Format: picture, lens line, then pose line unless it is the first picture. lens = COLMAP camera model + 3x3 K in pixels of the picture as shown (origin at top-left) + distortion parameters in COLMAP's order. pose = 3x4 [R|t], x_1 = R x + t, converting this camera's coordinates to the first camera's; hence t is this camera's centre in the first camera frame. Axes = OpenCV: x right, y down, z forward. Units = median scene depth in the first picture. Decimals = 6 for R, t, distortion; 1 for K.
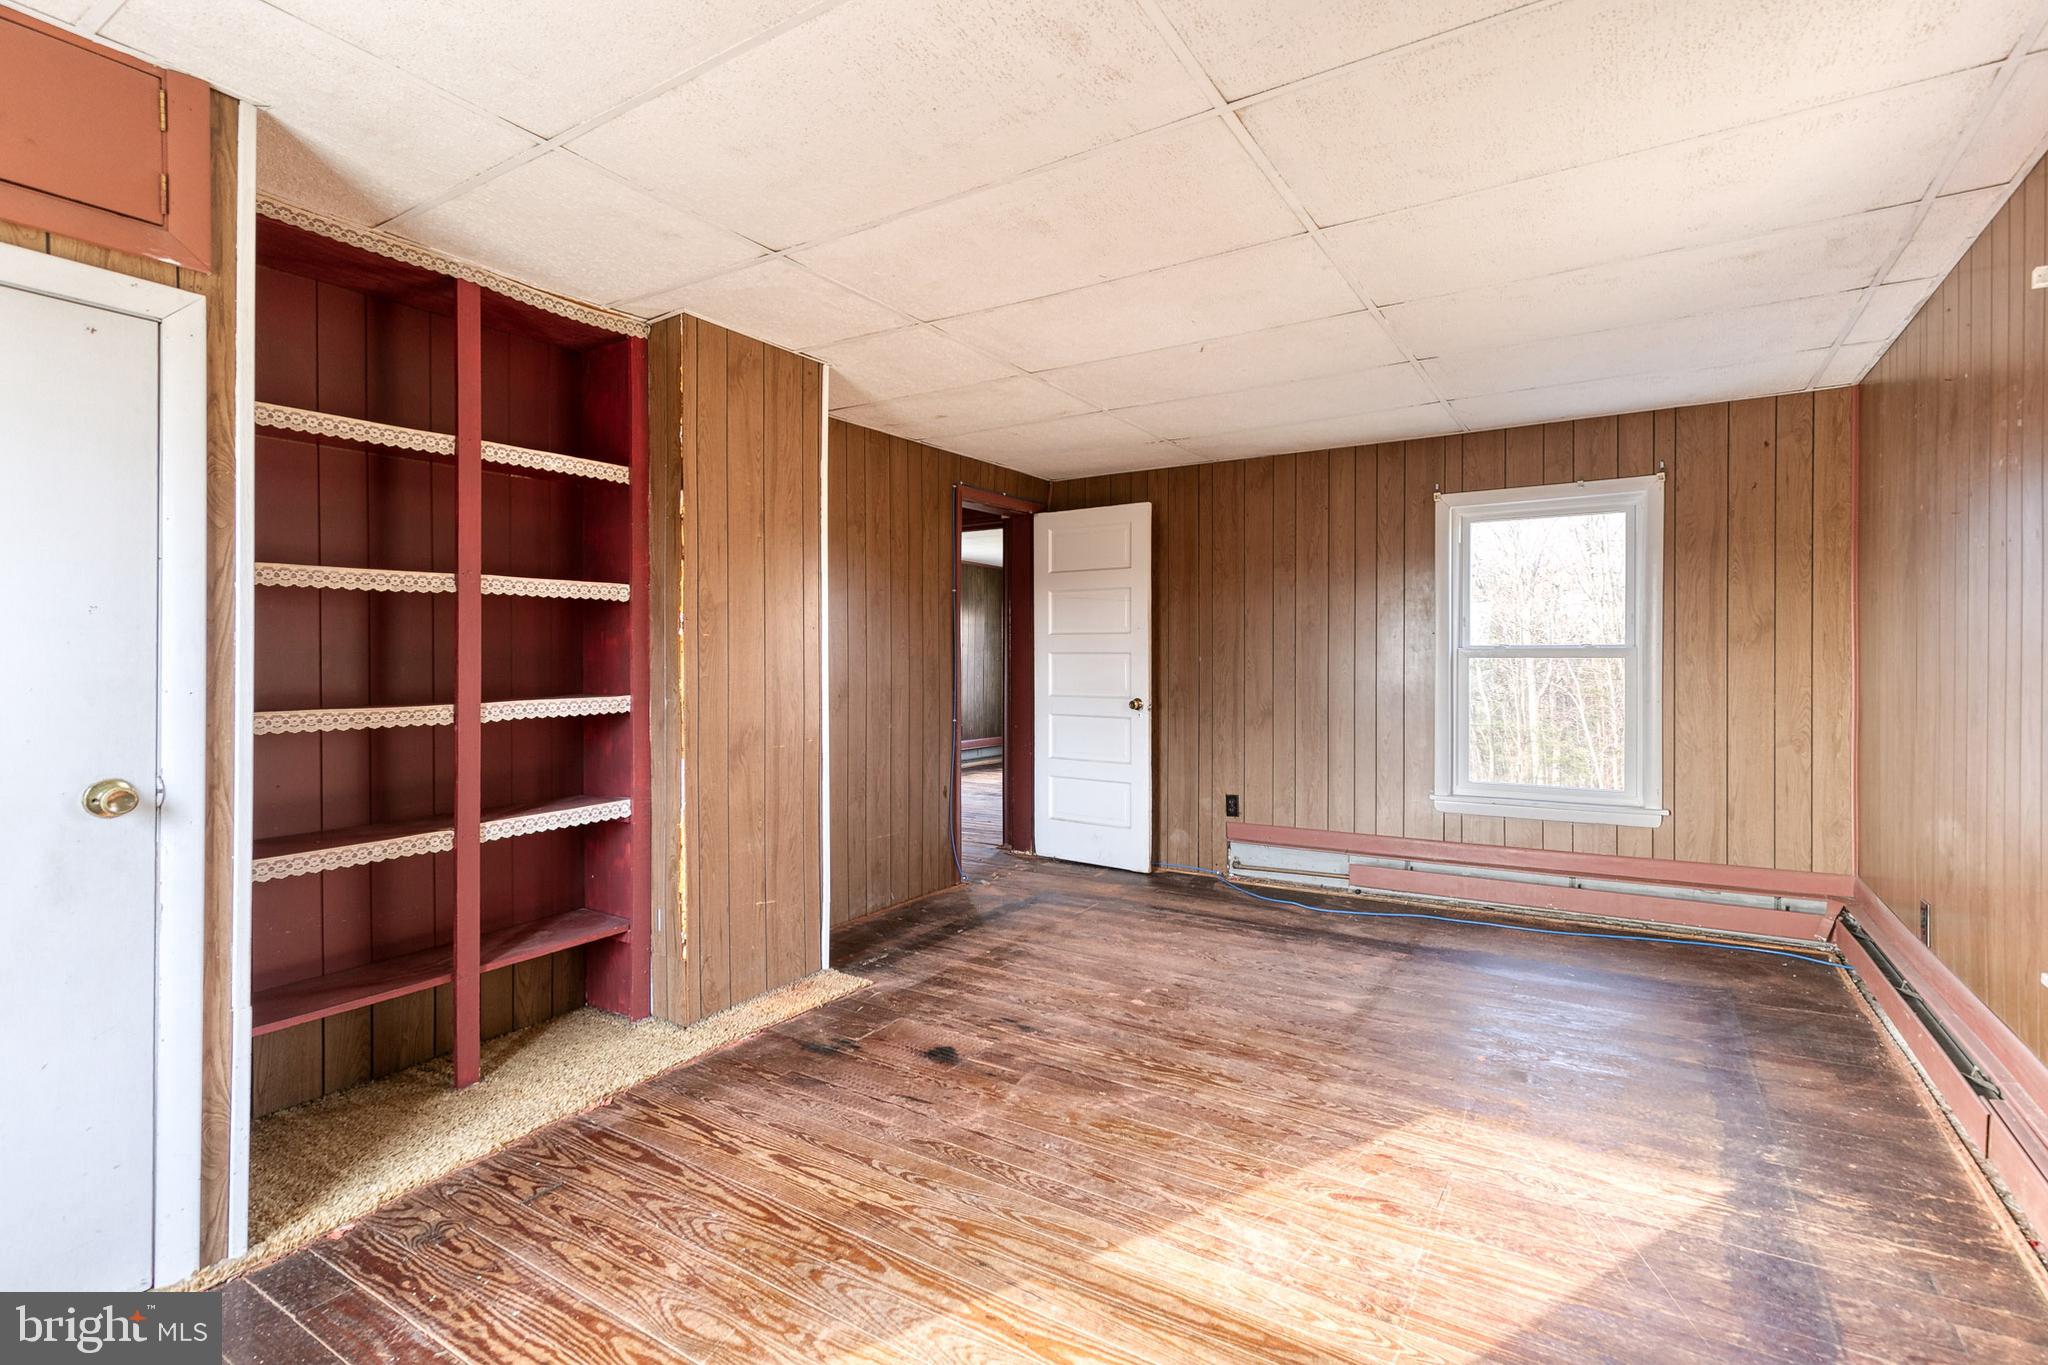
lens RADIAL K [[944.6, 0, 1039.2], [0, 944.6, 673.1], [0, 0, 1]] dist [0.012141, -0.000262]
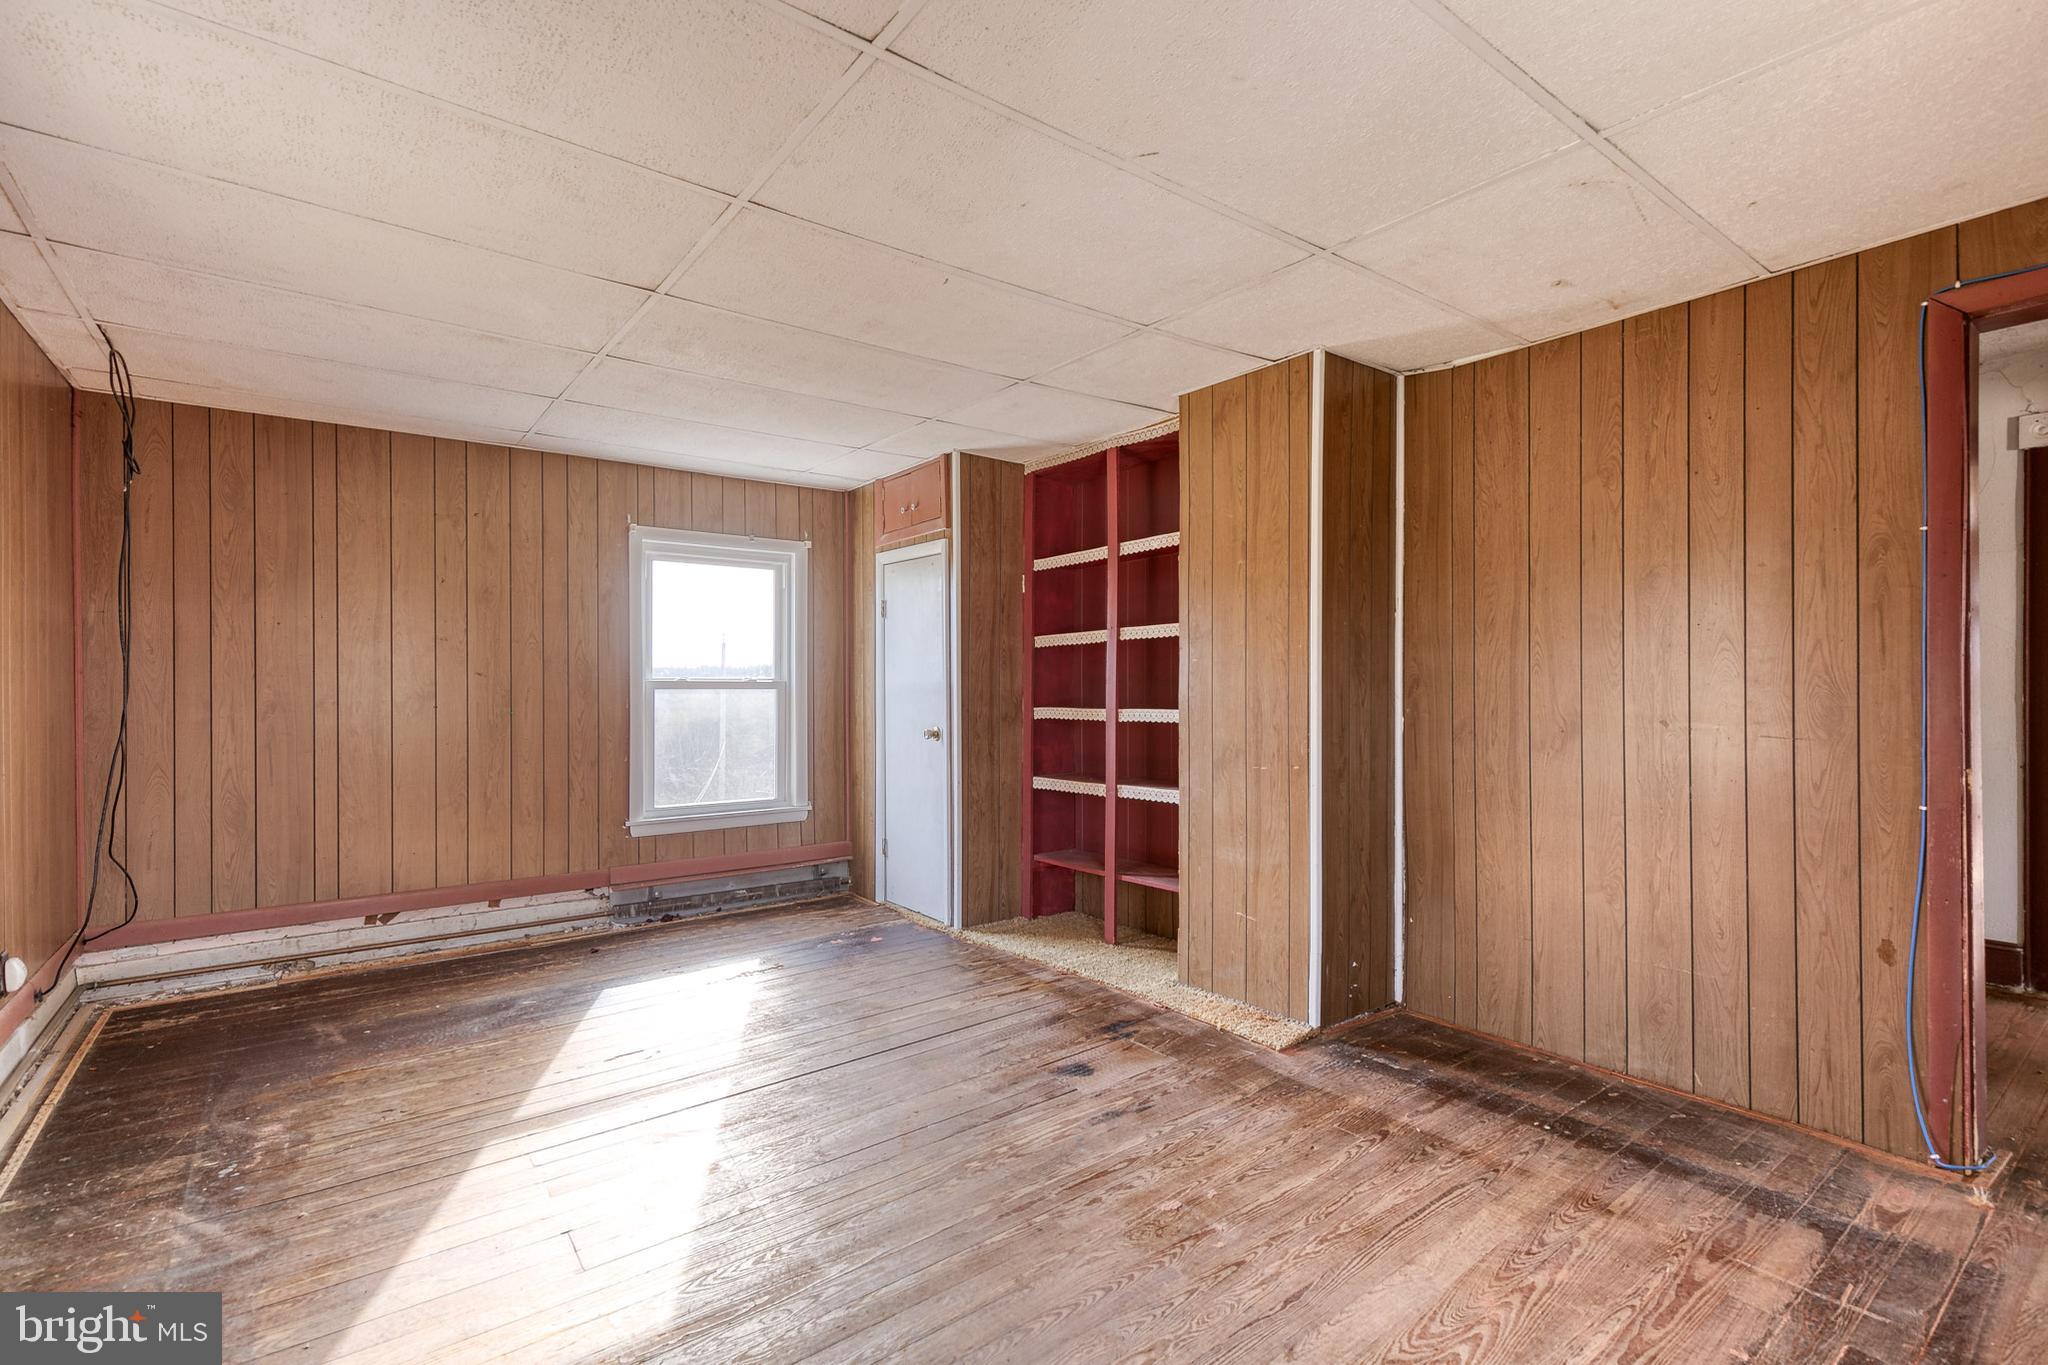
lens RADIAL K [[944.6, 0, 1039.2], [0, 944.6, 673.1], [0, 0, 1]] dist [0.012141, -0.000262]
pose [[-0.343963, -0.000399, -0.938983, 0.783374], [-0.001644, 0.999999, 0.000177, -0.023192], [0.938982, 0.001604, -0.343963, 1.181110]]
